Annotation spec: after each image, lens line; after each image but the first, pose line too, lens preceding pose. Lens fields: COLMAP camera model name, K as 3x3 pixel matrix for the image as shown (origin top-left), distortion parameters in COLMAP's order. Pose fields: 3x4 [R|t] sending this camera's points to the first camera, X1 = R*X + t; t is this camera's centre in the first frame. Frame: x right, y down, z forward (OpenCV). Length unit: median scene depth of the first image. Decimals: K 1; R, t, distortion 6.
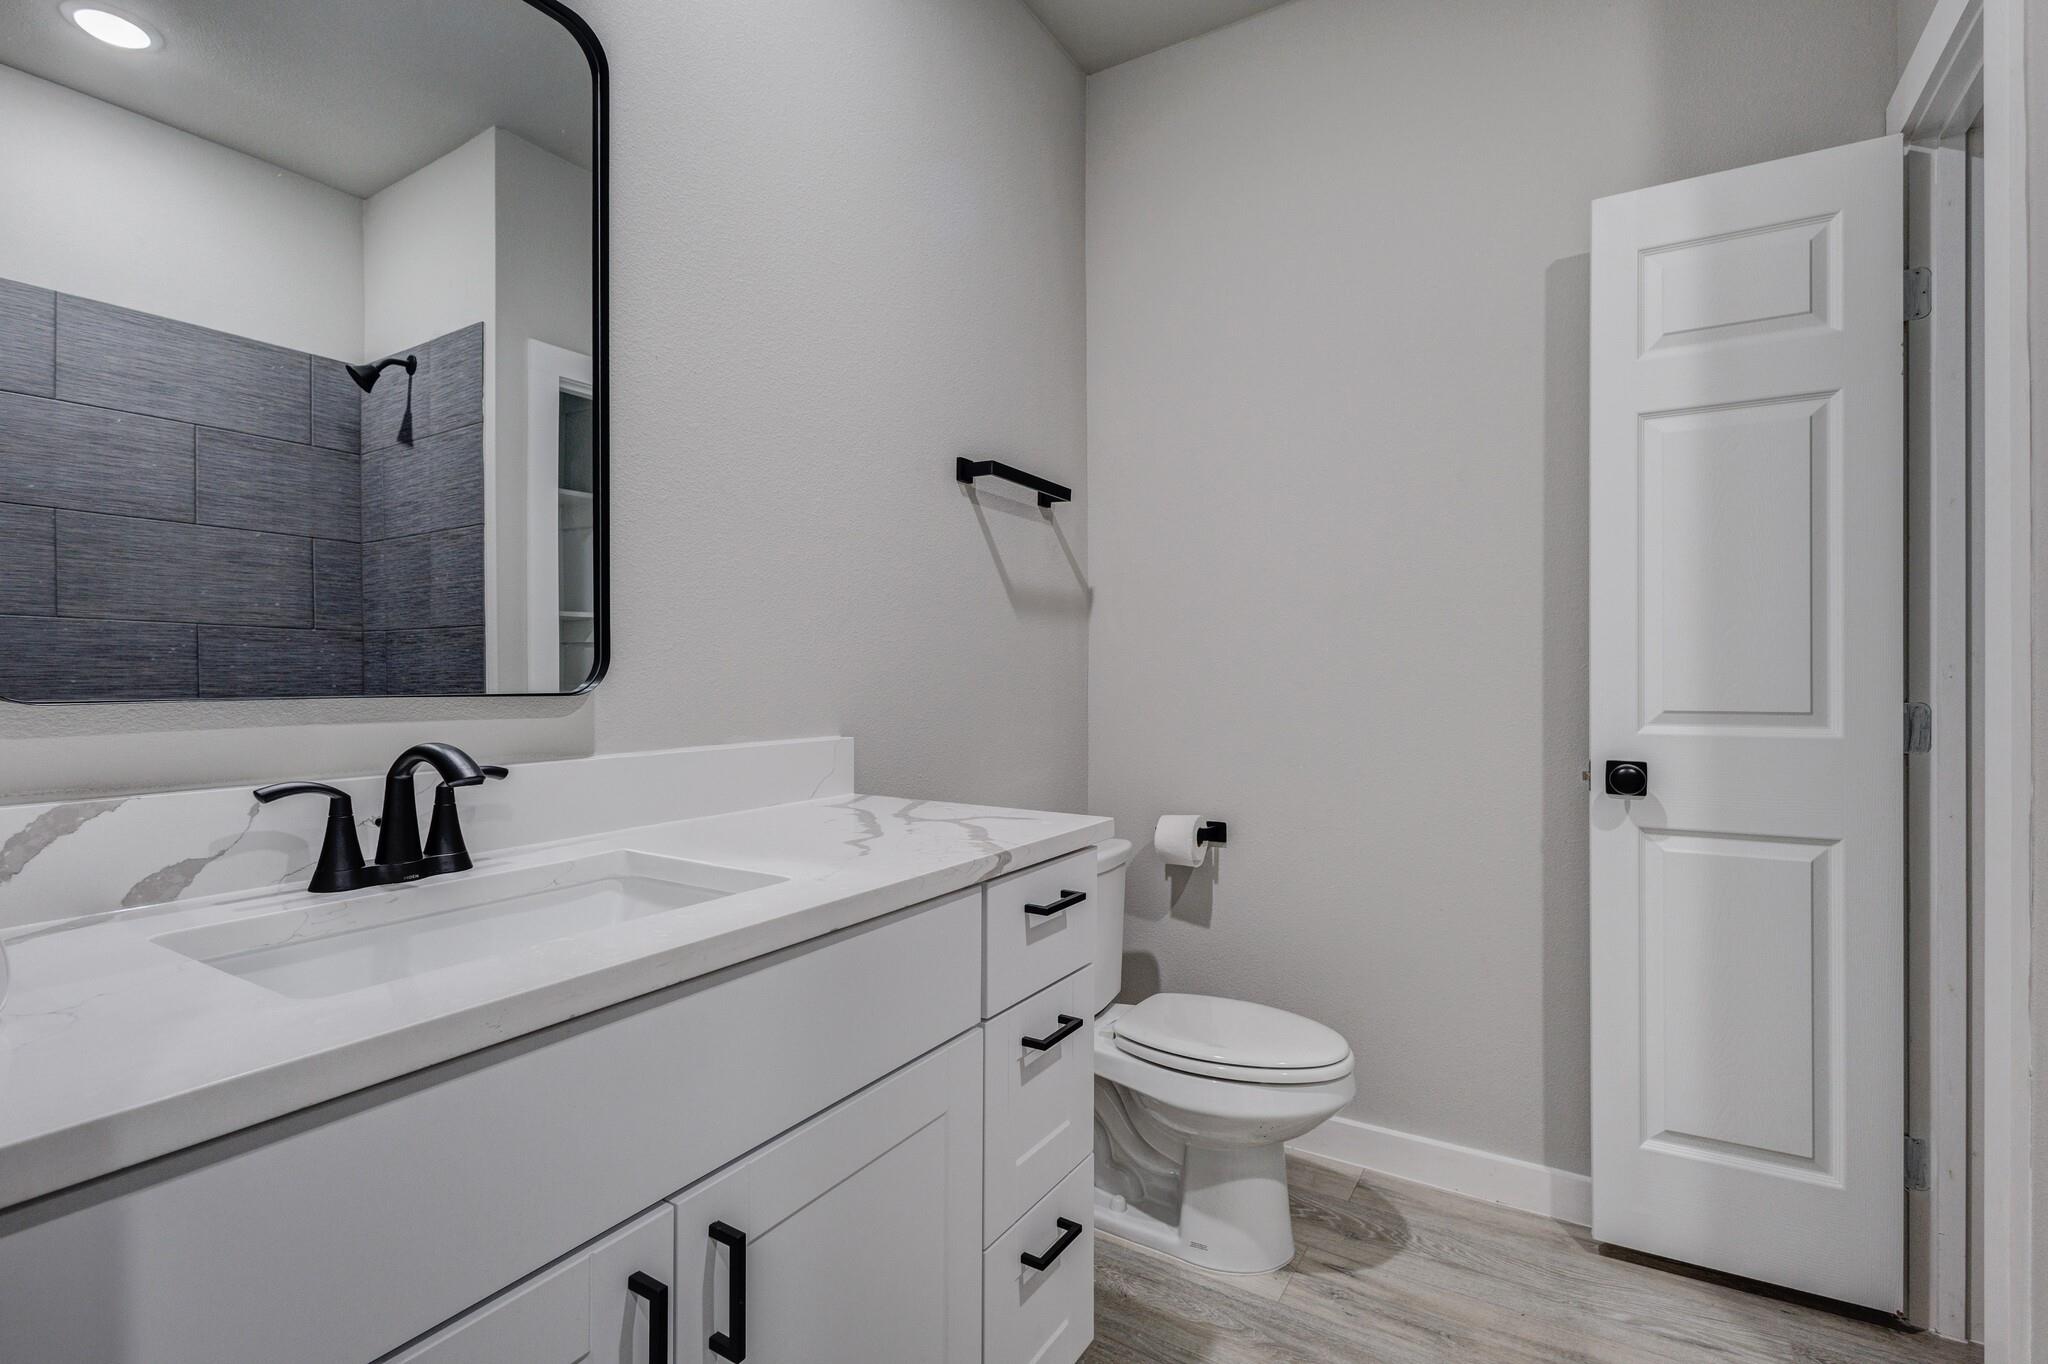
lens RADIAL K [[940.1, 0, 1027.1], [0, 940.1, 673.3], [0, 0, 1]] dist [0.011273, -0.004521]
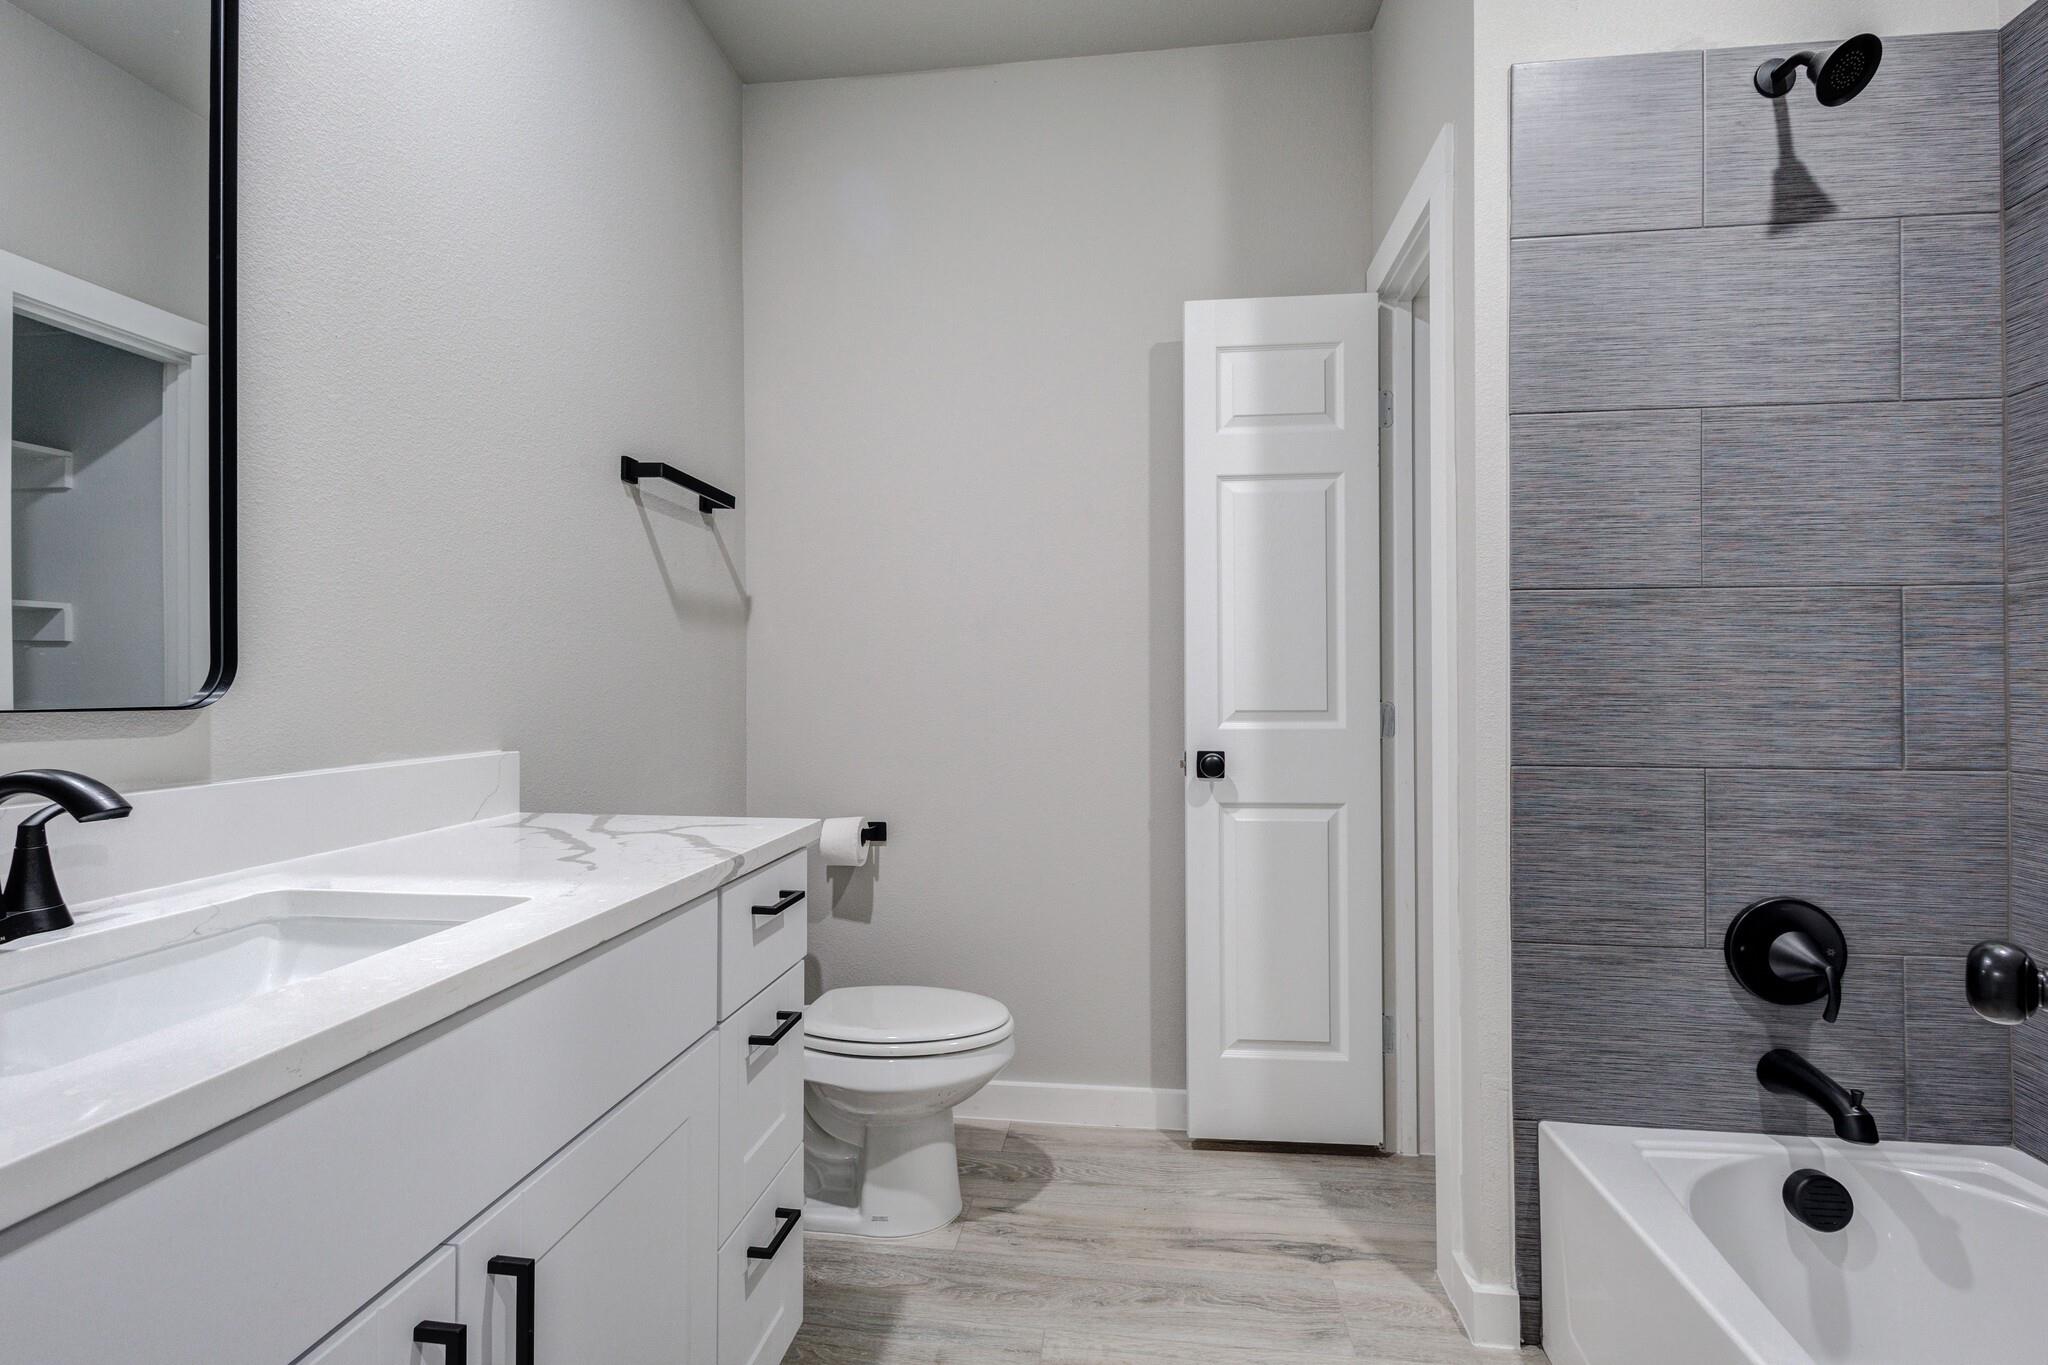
lens RADIAL K [[940.1, 0, 1025.5], [0, 940.1, 674.1], [0, 0, 1]] dist [0.011273, -0.004521]
pose [[0.912229, 0.002031, 0.409676, -0.112211], [0.001218, 0.999970, -0.007667, -0.000213], [-0.409679, 0.007493, 0.912199, -0.046992]]
